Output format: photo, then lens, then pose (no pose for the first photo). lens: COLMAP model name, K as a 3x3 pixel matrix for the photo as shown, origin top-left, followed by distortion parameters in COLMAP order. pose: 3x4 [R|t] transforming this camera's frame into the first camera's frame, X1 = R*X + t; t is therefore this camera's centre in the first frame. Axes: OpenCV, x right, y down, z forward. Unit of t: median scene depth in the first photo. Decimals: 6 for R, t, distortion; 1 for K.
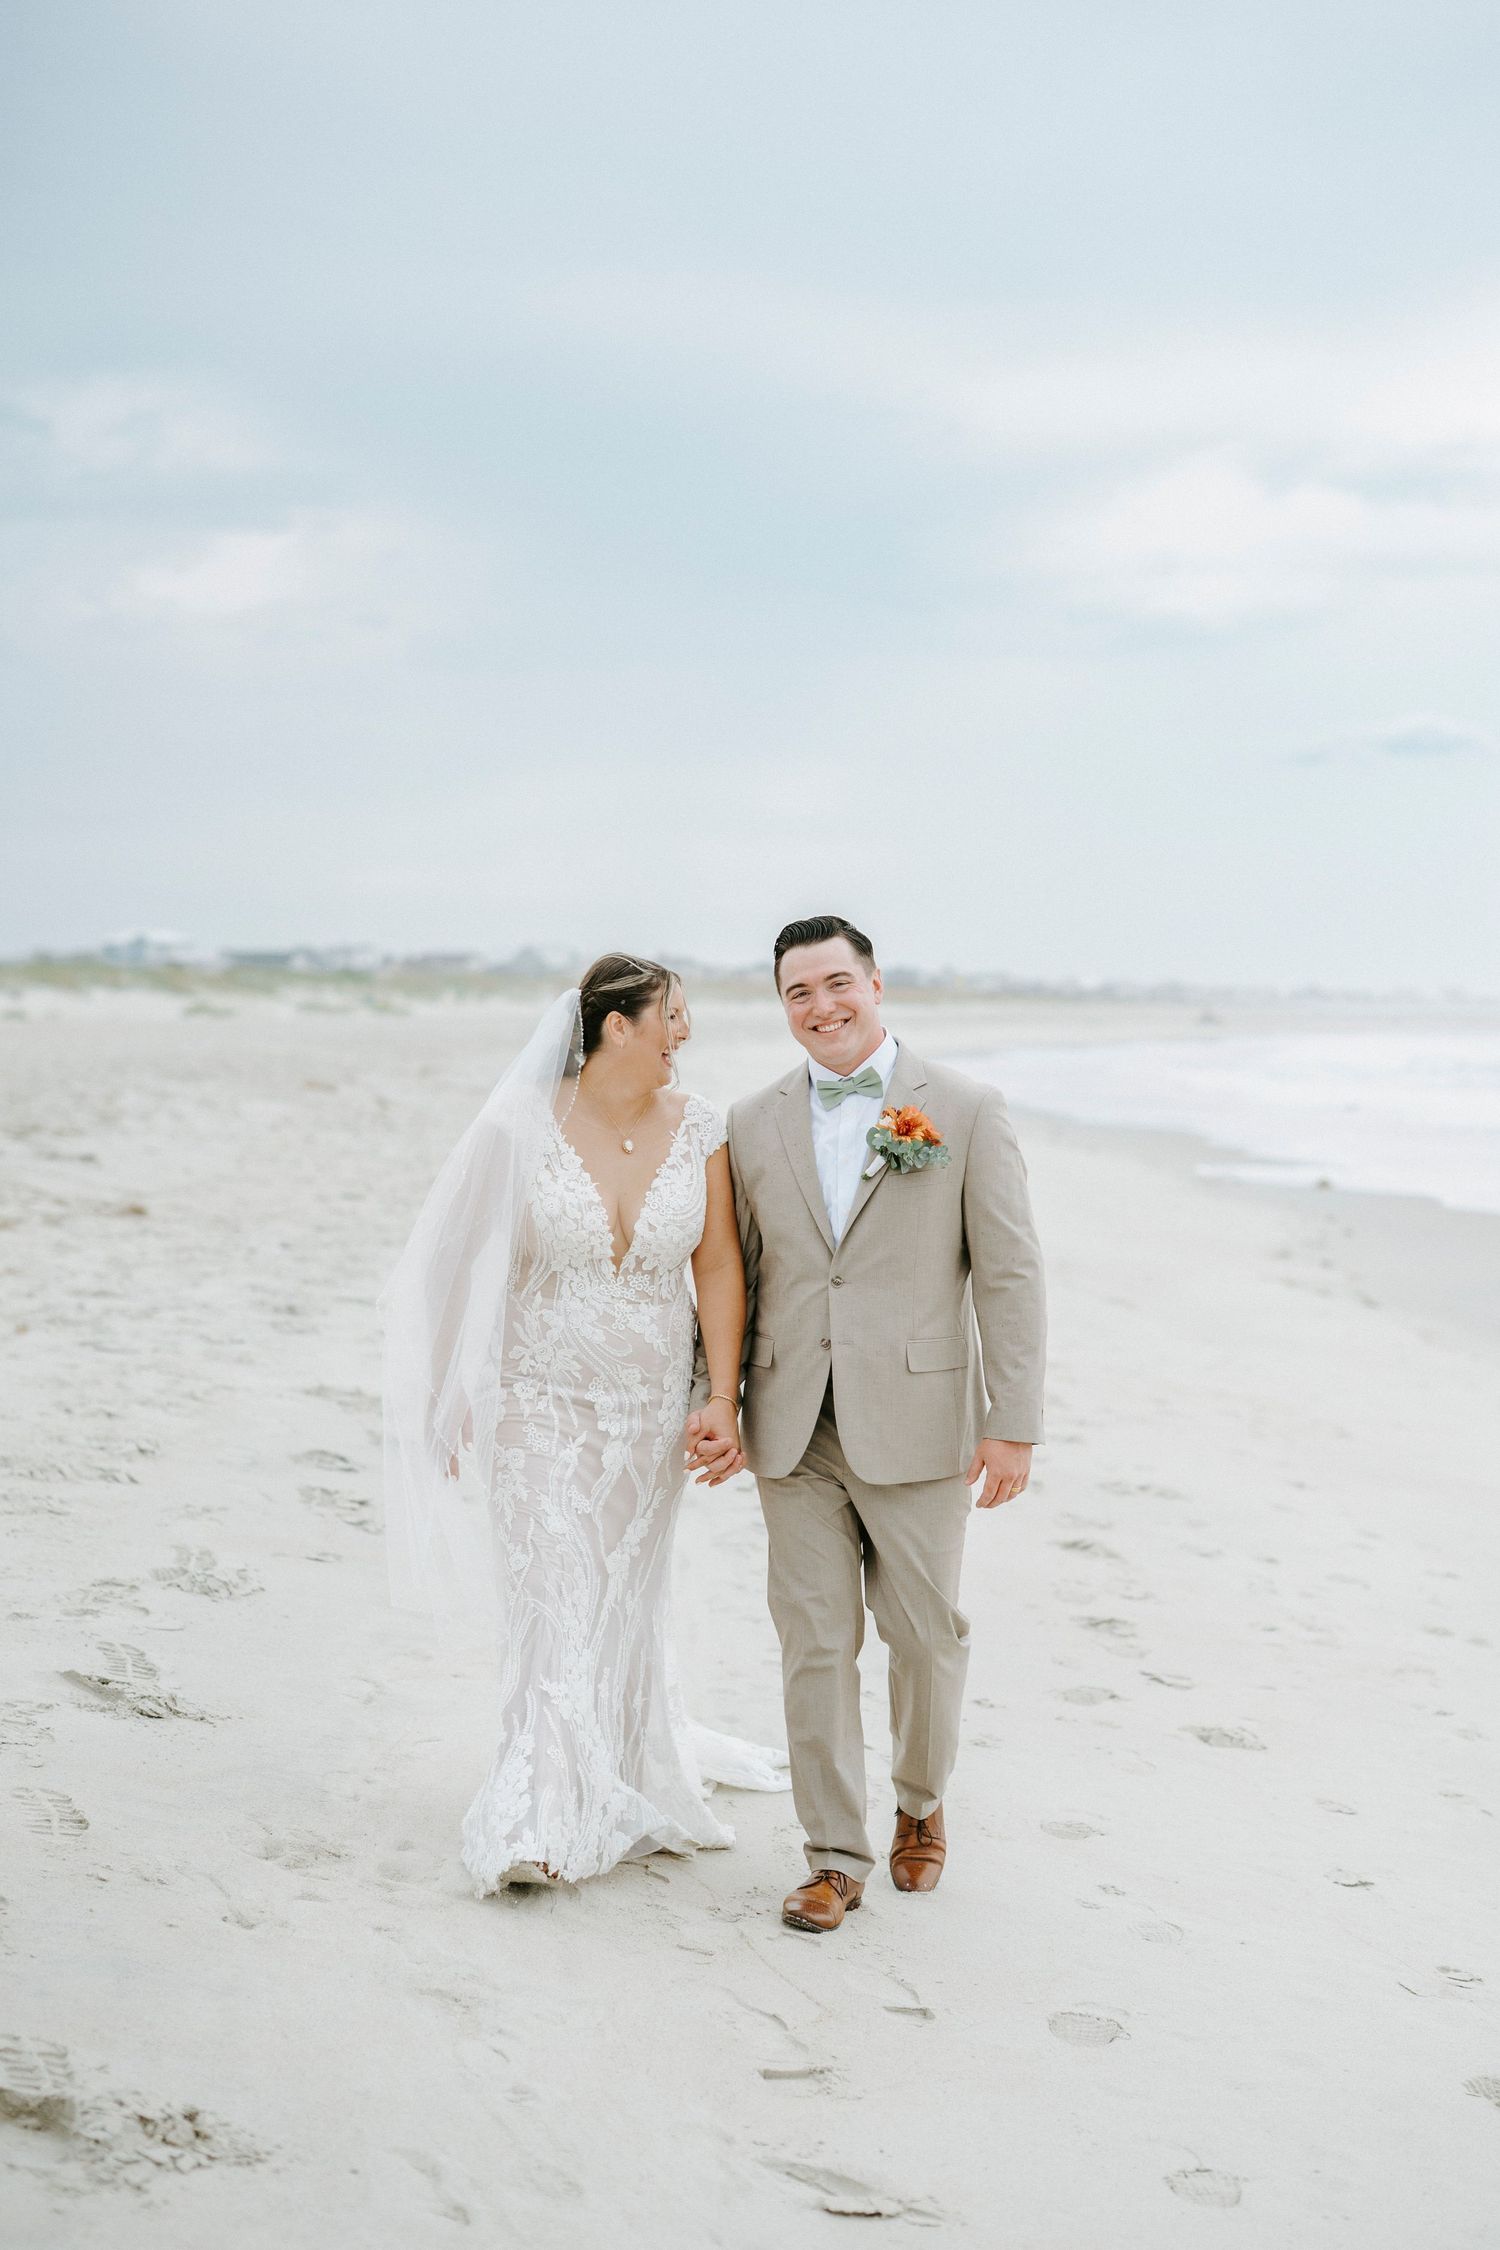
lens RADIAL K [[3335.8, 0, 745.8], [0, 3335.8, 1027.1], [0, 0, 1]] dist [-0.008500, 0.051222]
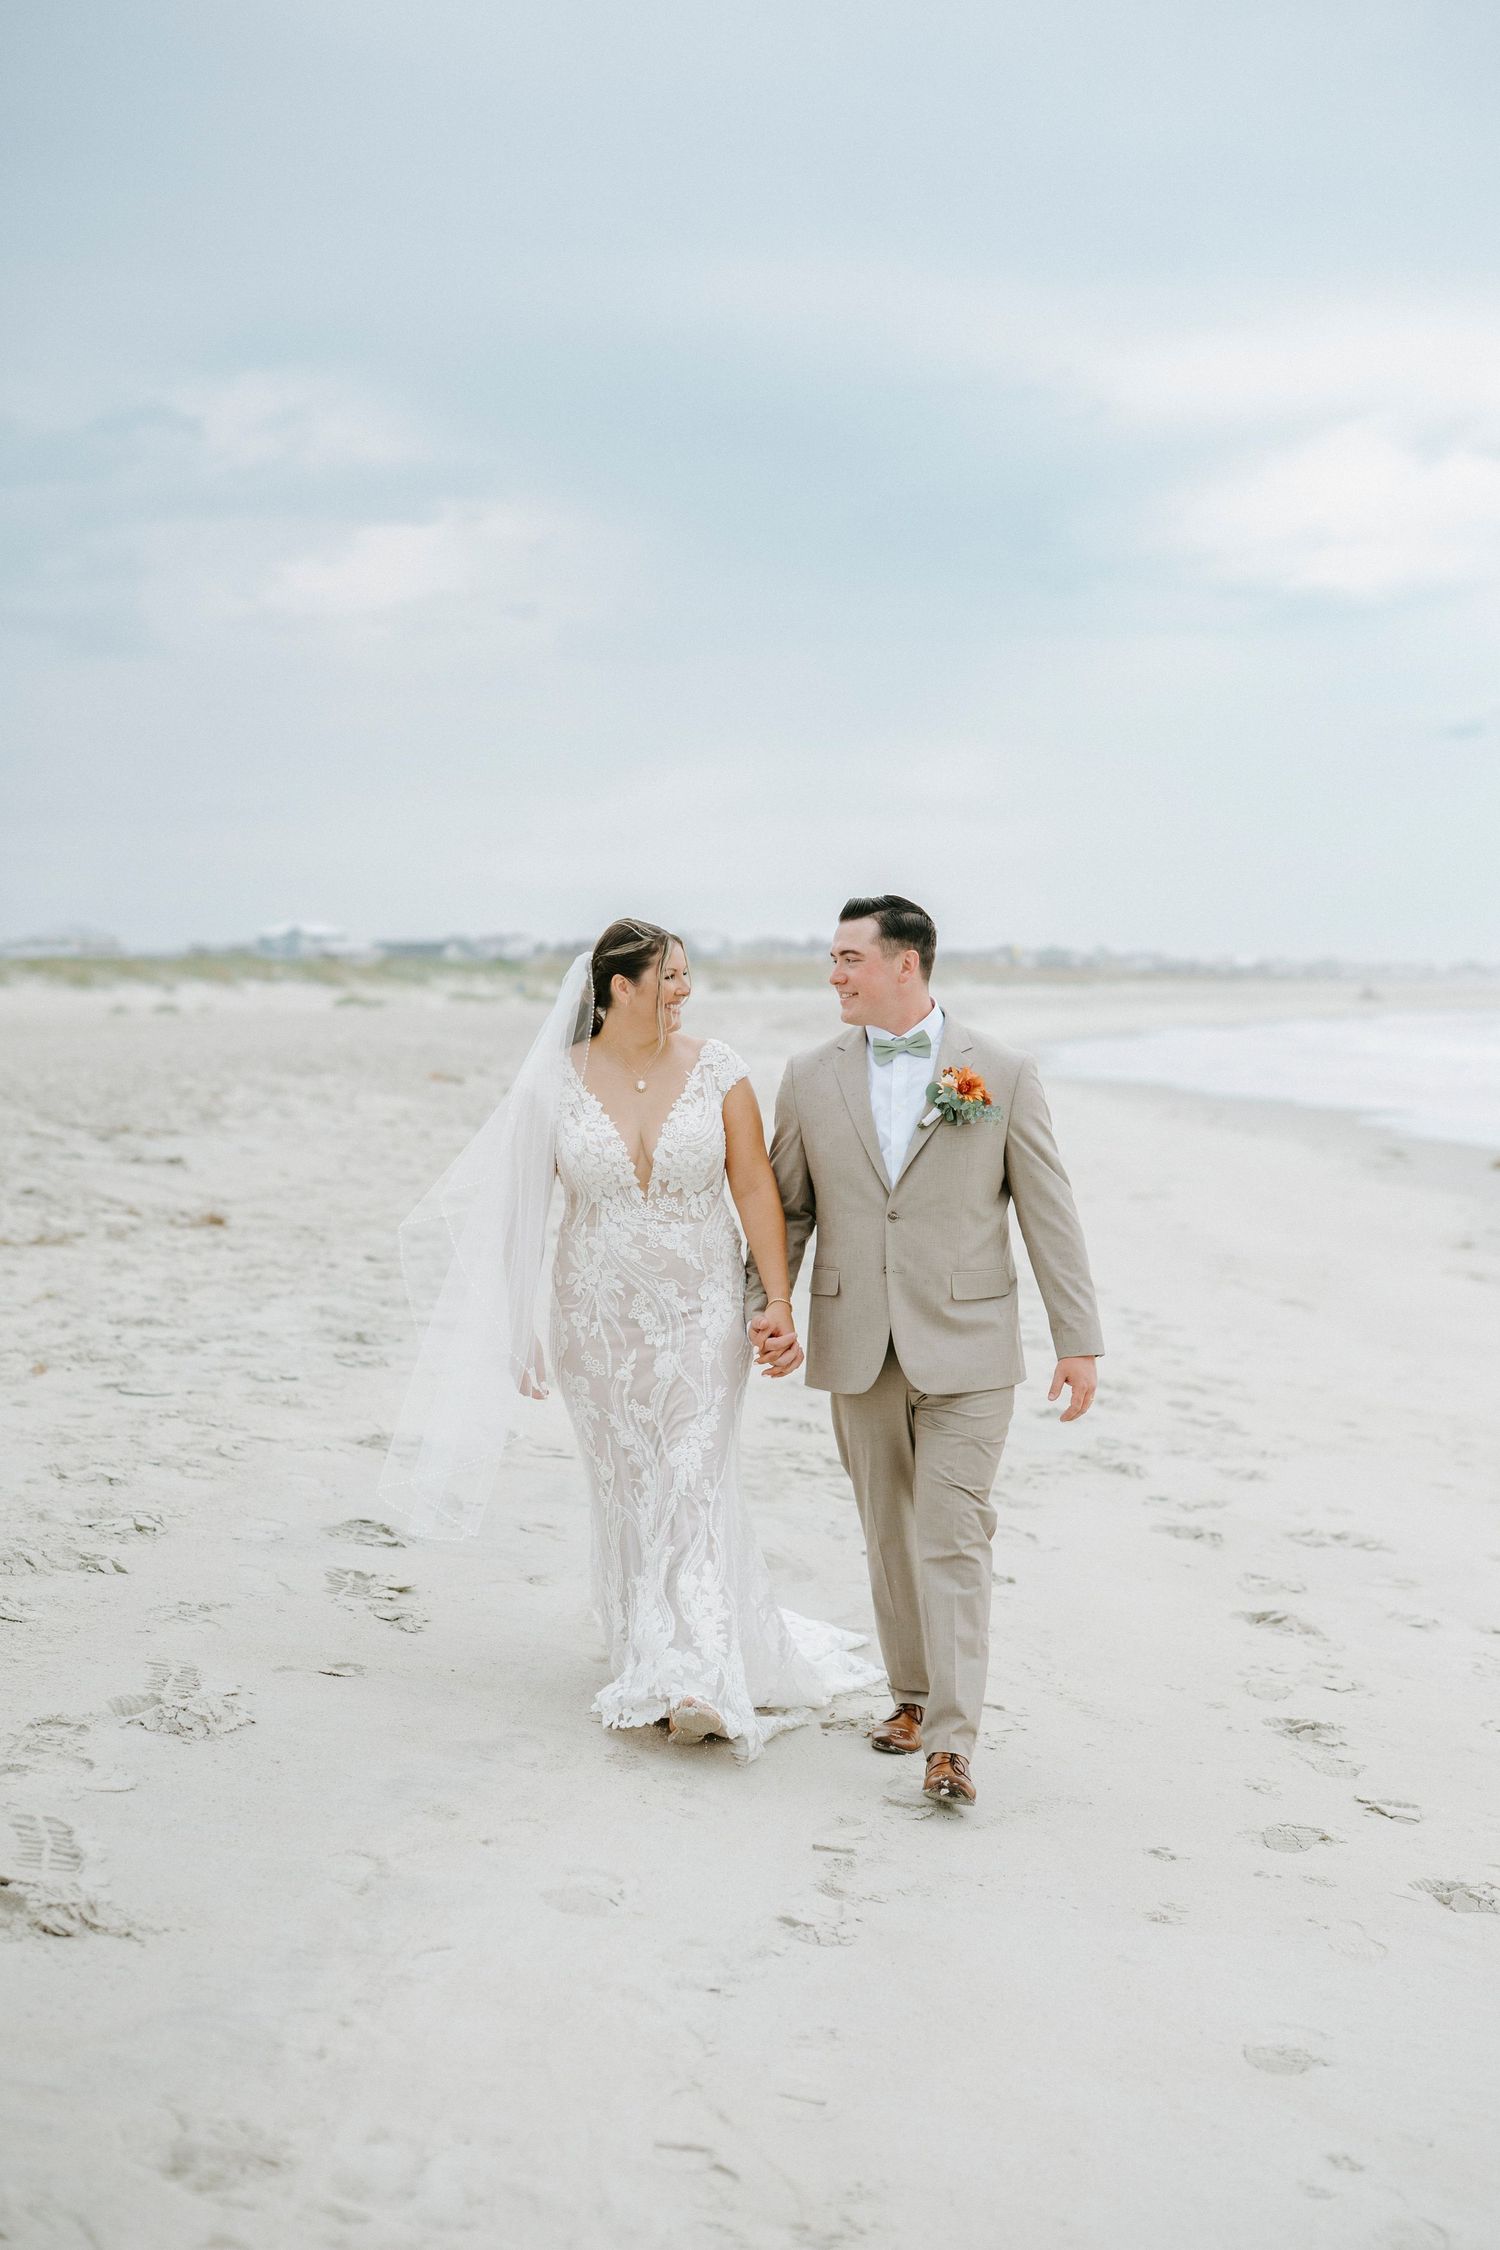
lens RADIAL K [[3335.8, 0, 745.8], [0, 3335.8, 1027.1], [0, 0, 1]] dist [-0.008500, 0.051222]
pose [[0.998844, -0.014189, -0.045925, 0.007454], [0.014404, 0.999887, 0.004365, 0.000385], [0.045858, -0.005022, 0.998935, 0.132111]]
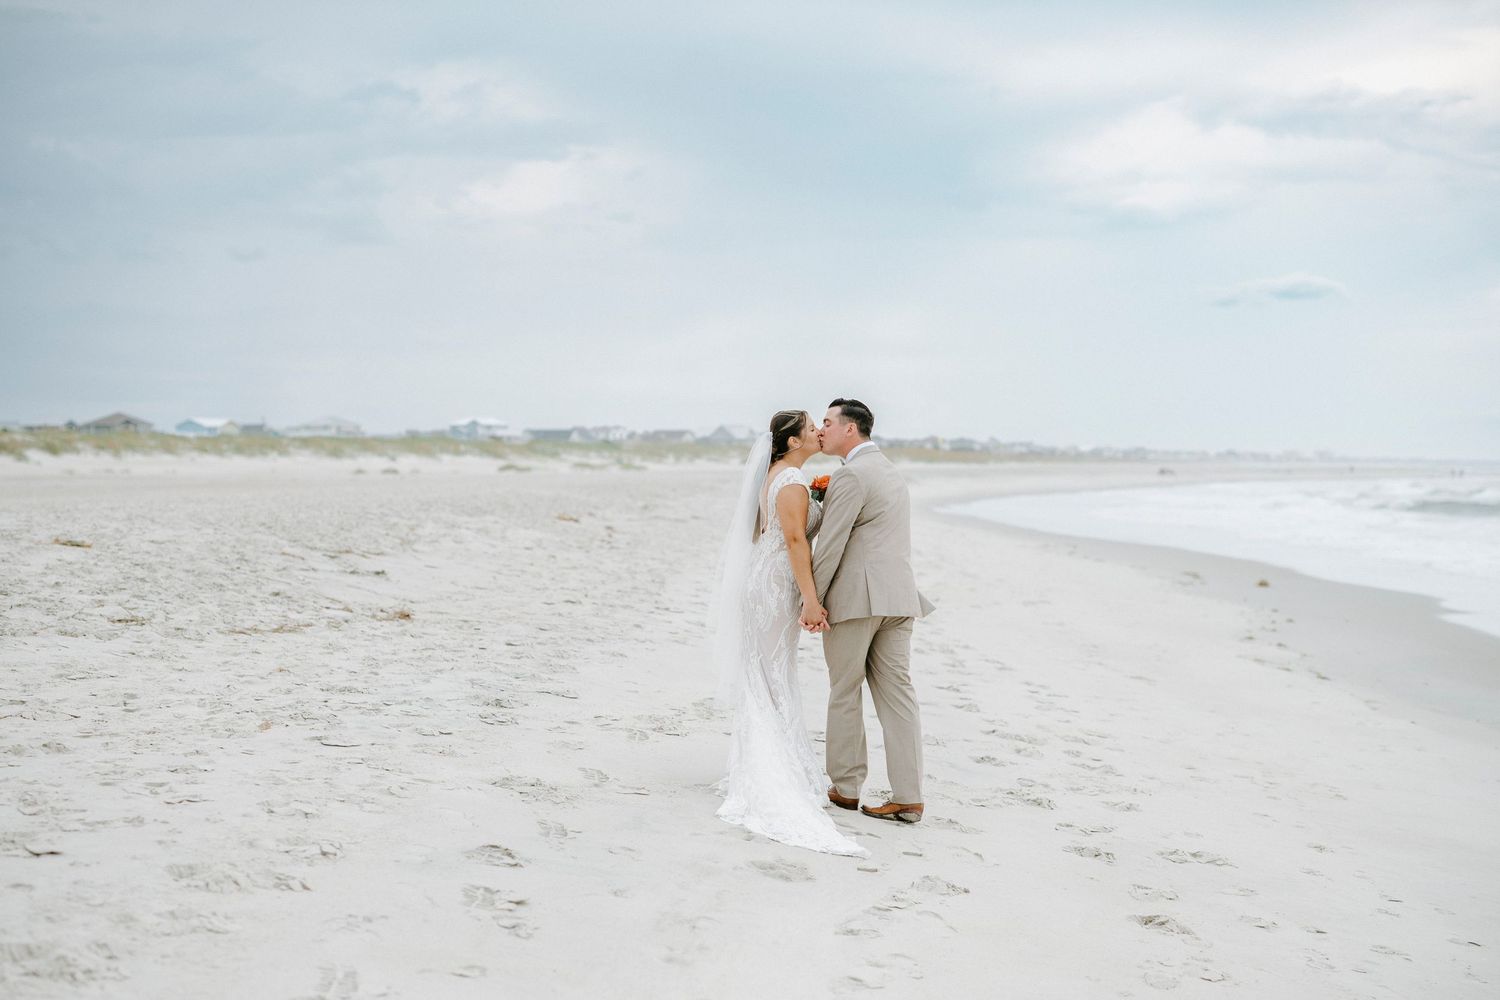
lens RADIAL K [[2145.1, 0, 750.0], [0, 2145.1, 500.0], [0, 0, 1]] dist [0.003962, 0.041110]
pose [[0.998628, -0.002900, -0.052282, -0.000677], [0.003441, 0.999941, 0.010274, 0.001348], [0.052249, -0.010440, 0.998580, 0.218425]]
